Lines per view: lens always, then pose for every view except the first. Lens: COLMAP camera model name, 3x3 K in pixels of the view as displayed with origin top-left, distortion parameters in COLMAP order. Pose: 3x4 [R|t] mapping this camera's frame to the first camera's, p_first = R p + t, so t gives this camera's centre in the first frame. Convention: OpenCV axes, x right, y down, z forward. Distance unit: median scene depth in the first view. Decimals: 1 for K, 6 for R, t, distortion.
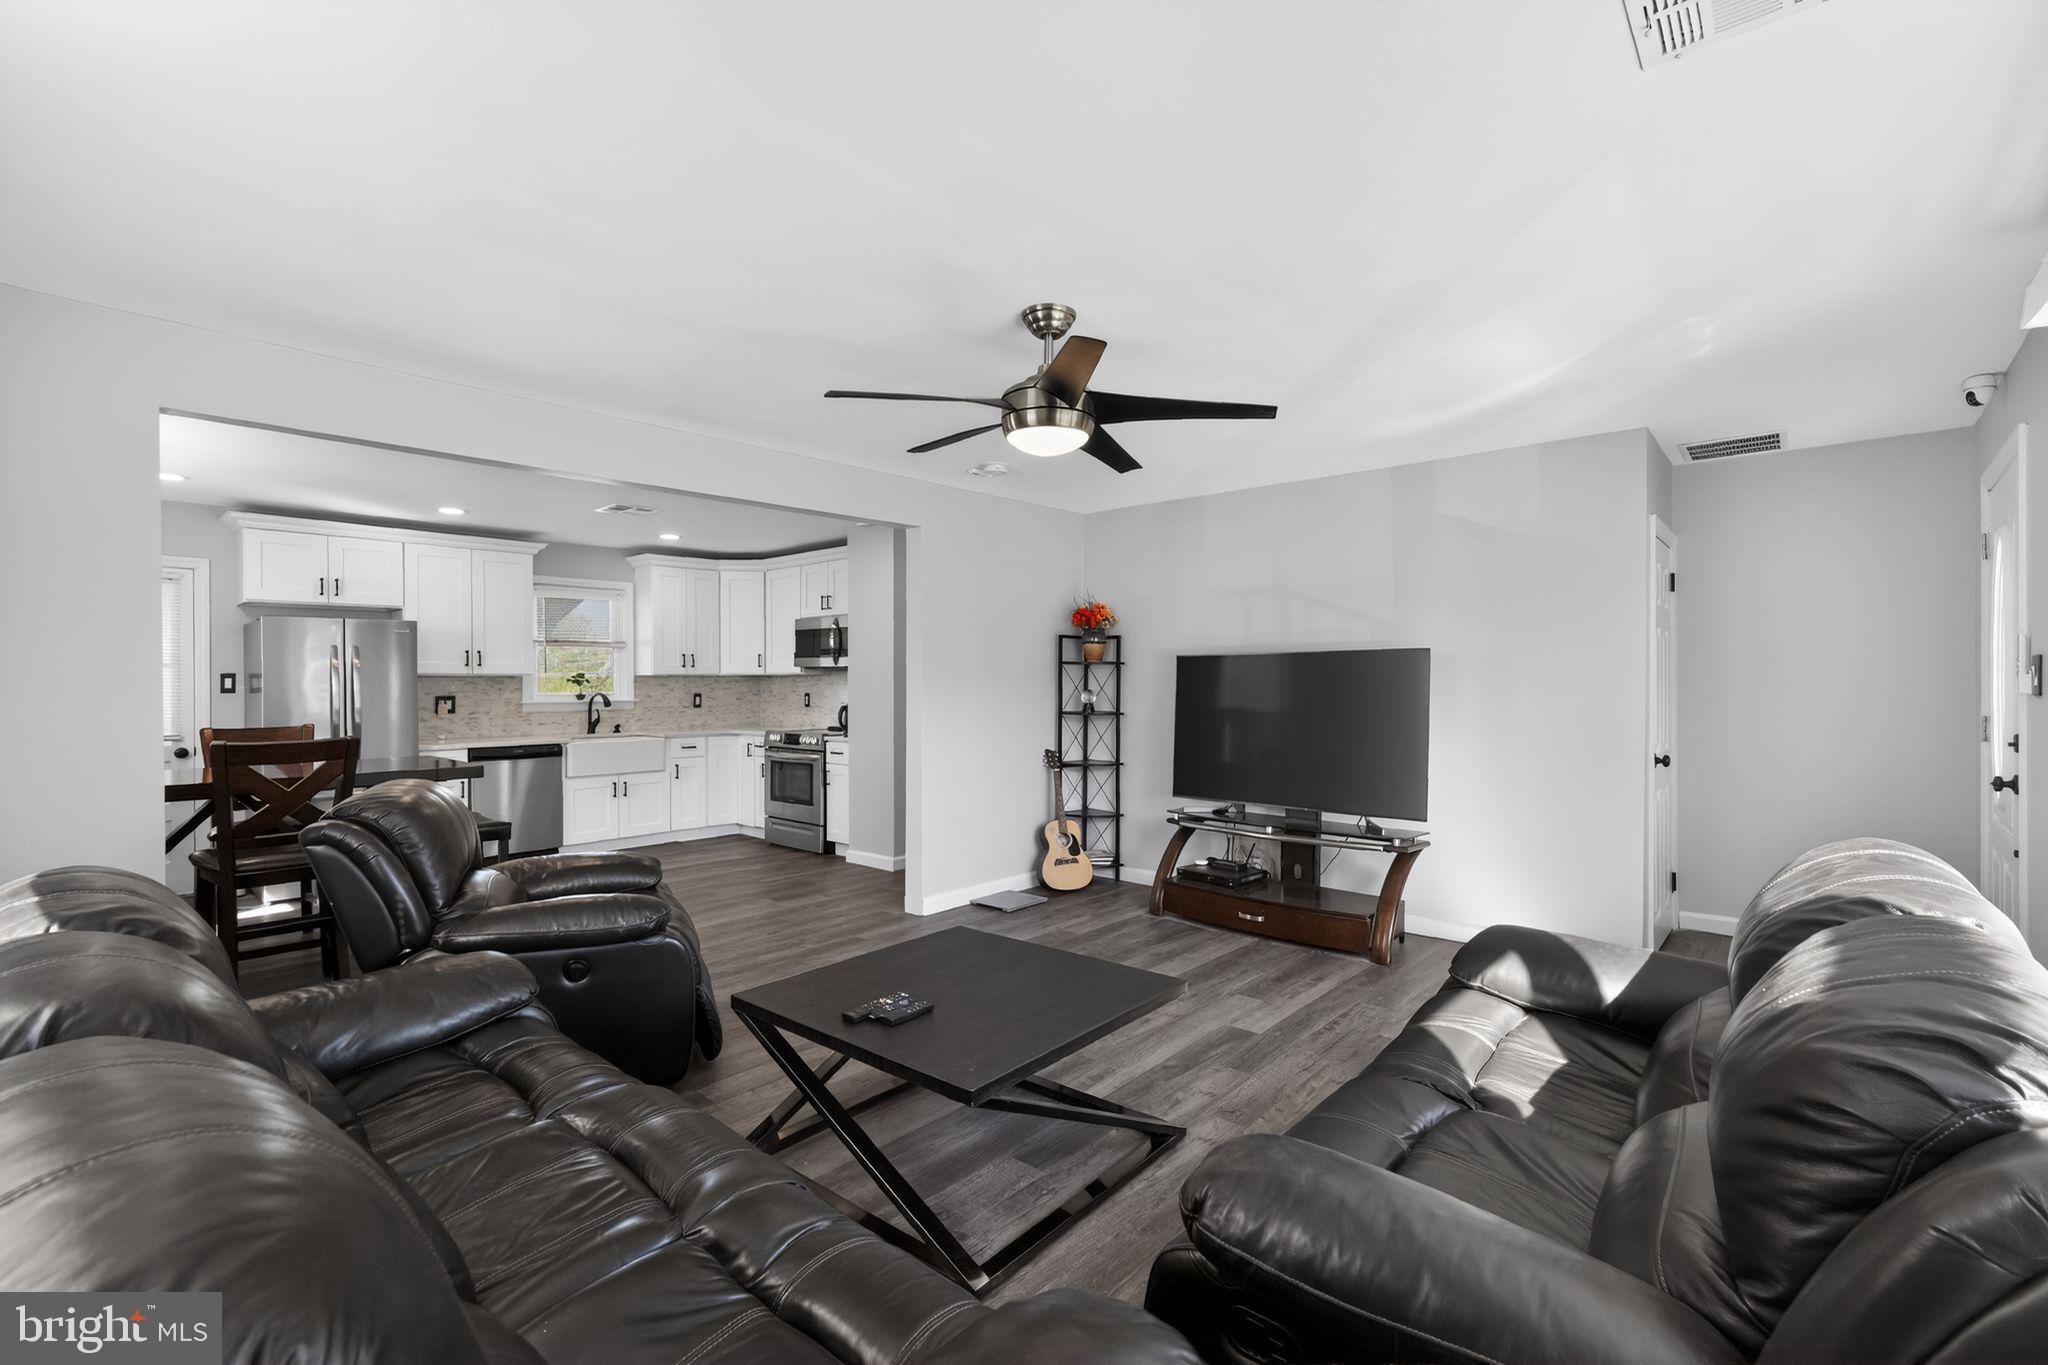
lens RADIAL K [[921.9, 0, 1022.4], [0, 921.9, 685.3], [0, 0, 1]] dist [0.001334, 0.000178]
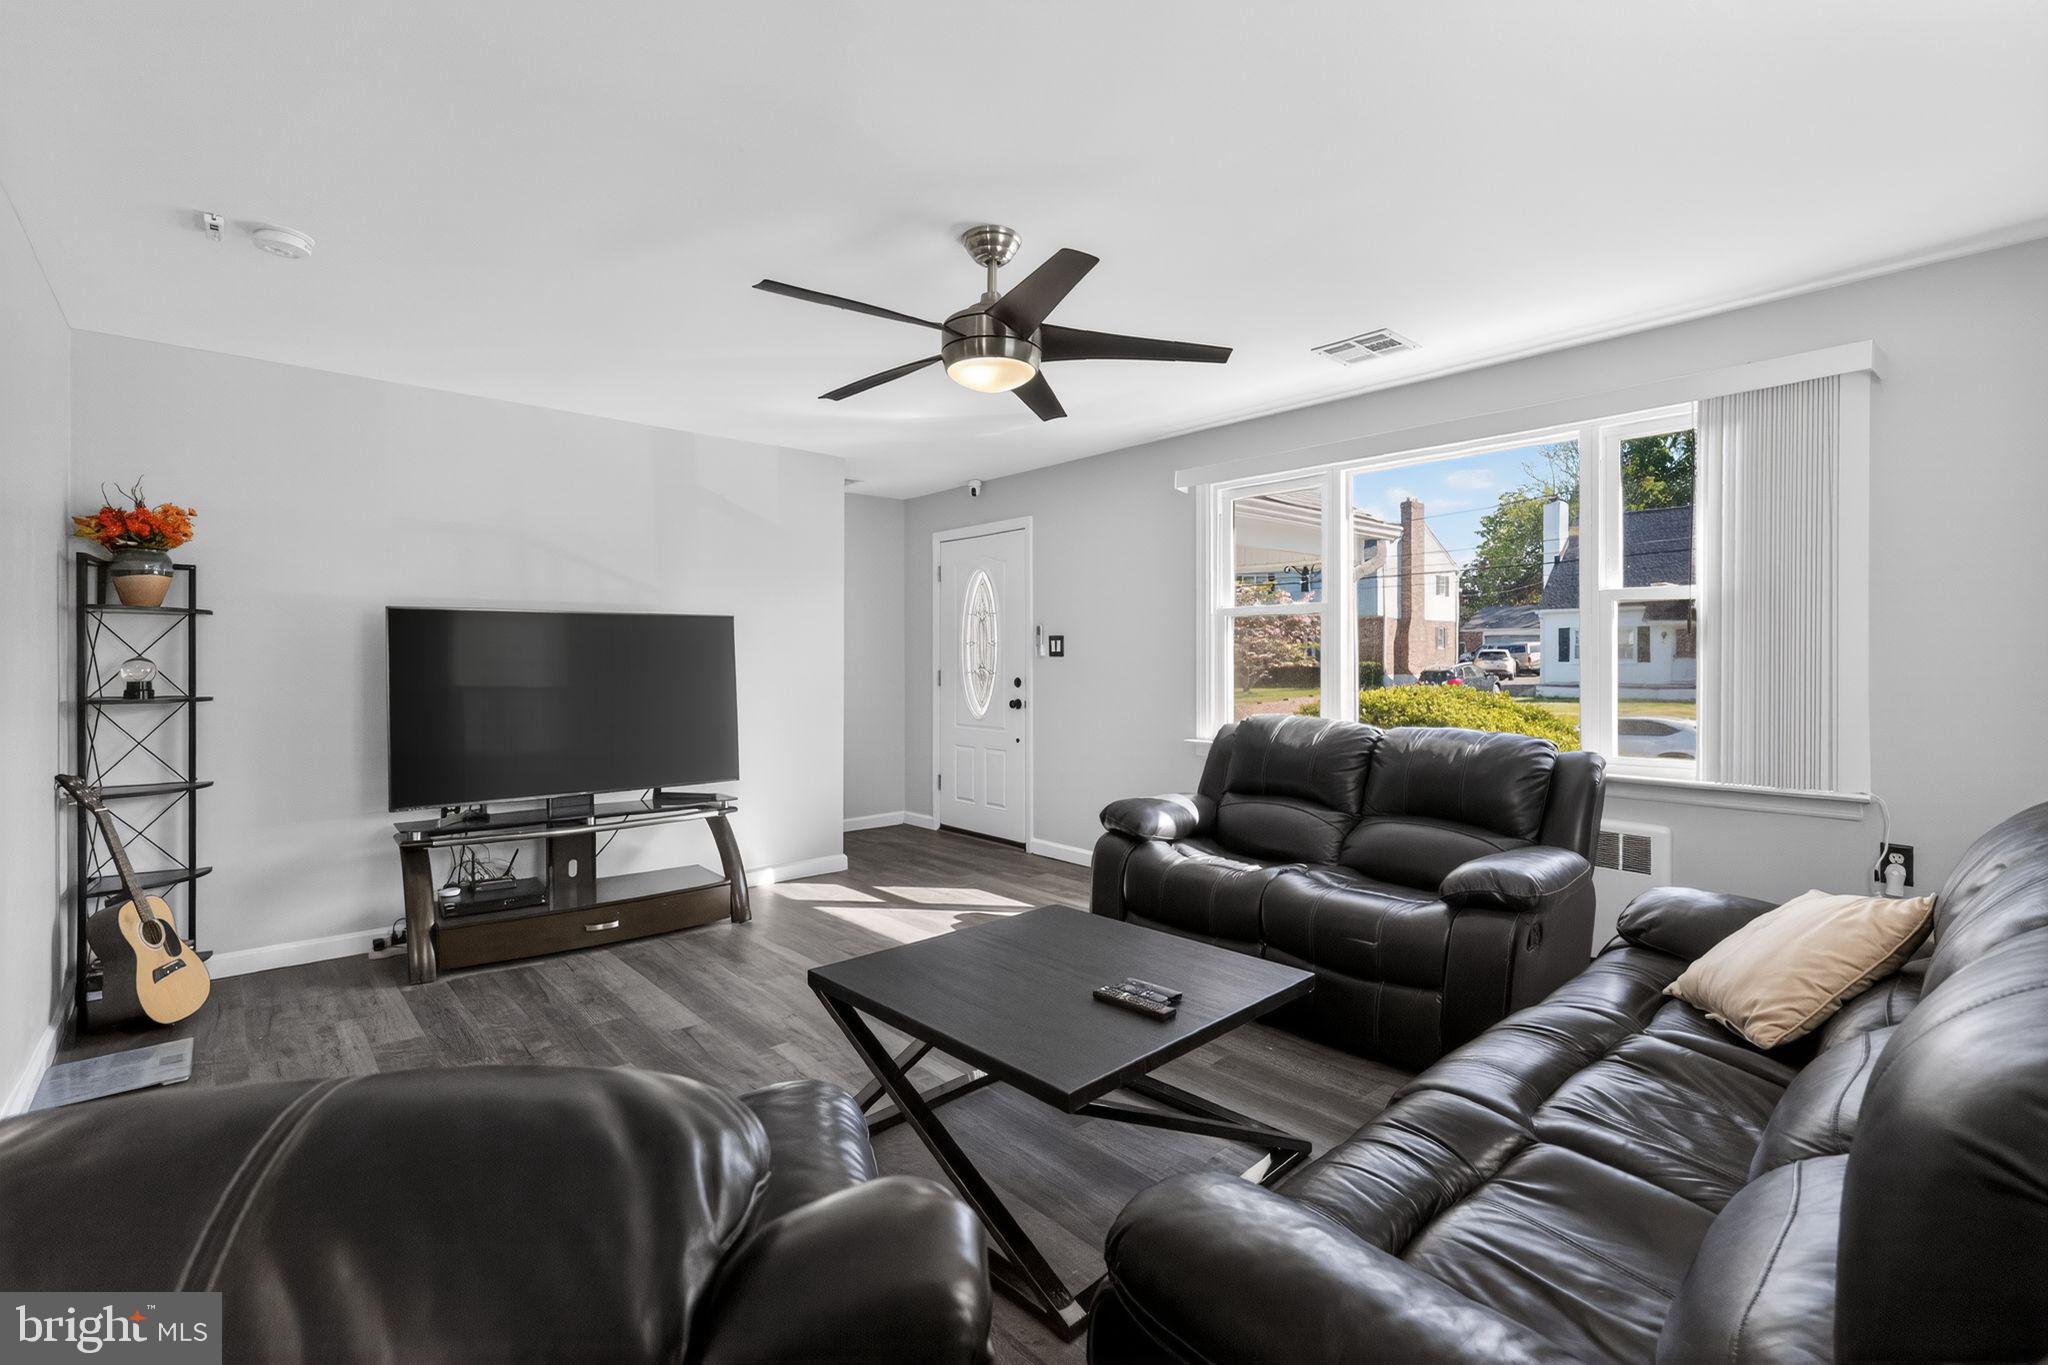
lens RADIAL K [[896.2, 0, 1029.0], [0, 896.2, 665.3], [0, 0, 1]] dist [0.000622, 0.000142]
pose [[0.110431, -0.003856, 0.993876, -0.471318], [0.007347, 0.999968, 0.003064, 0.013959], [-0.993857, 0.006964, 0.110456, 0.478726]]
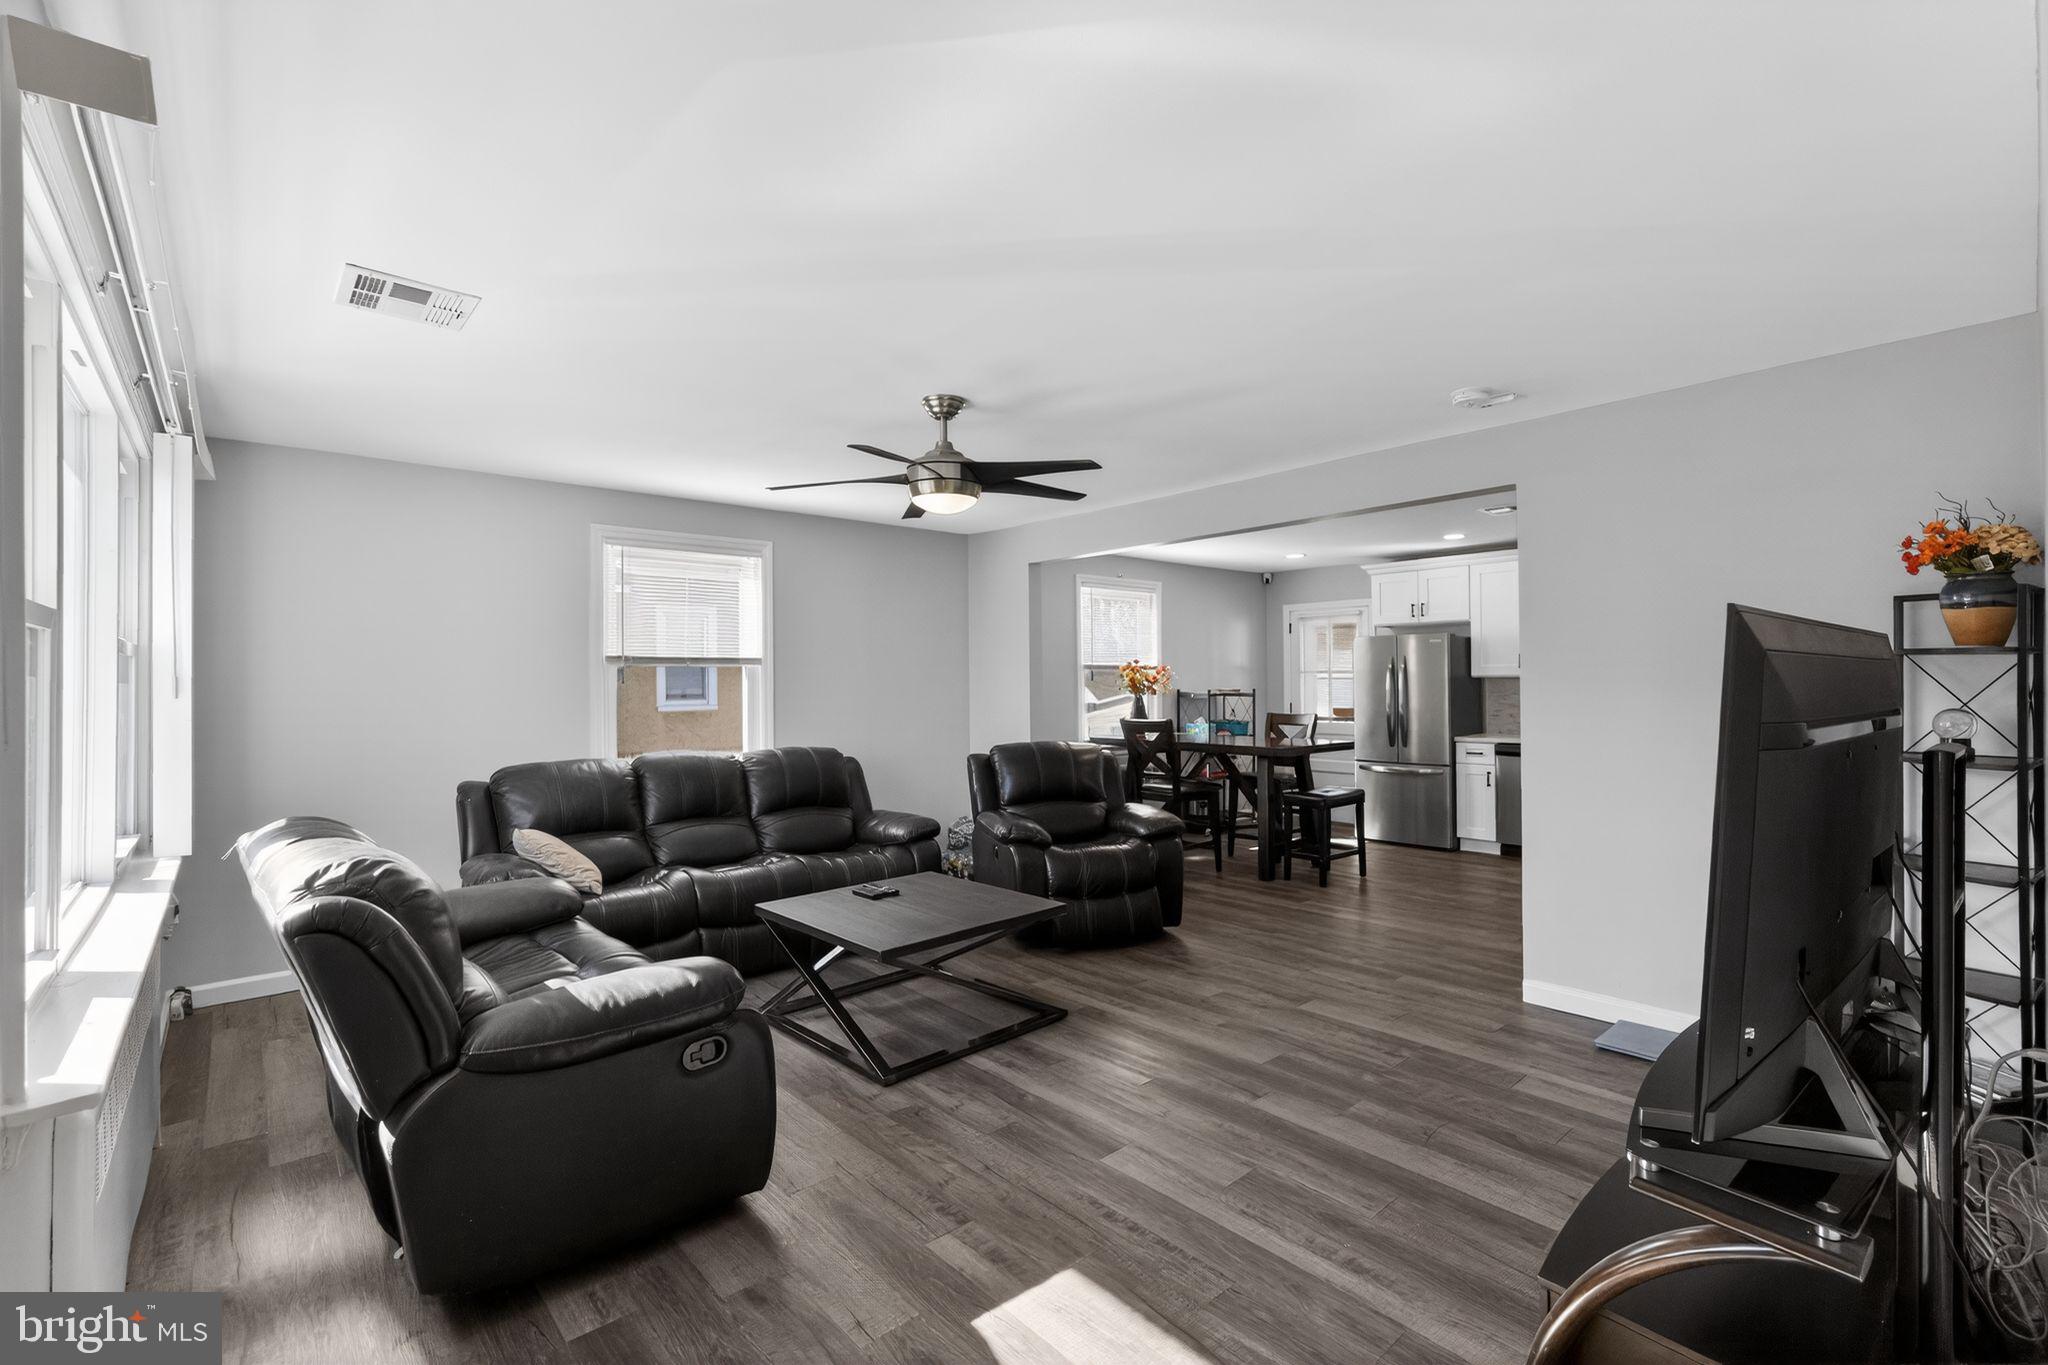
lens RADIAL K [[905.3, 0, 1024.0], [0, 905.3, 682.5], [0, 0, 1]] dist [0.000012, 0.000049]
pose [[-0.126599, 0.004541, -0.991944, 0.675215], [0.000861, 0.999990, 0.004468, -0.012451], [0.991954, -0.000288, -0.126602, 0.695484]]
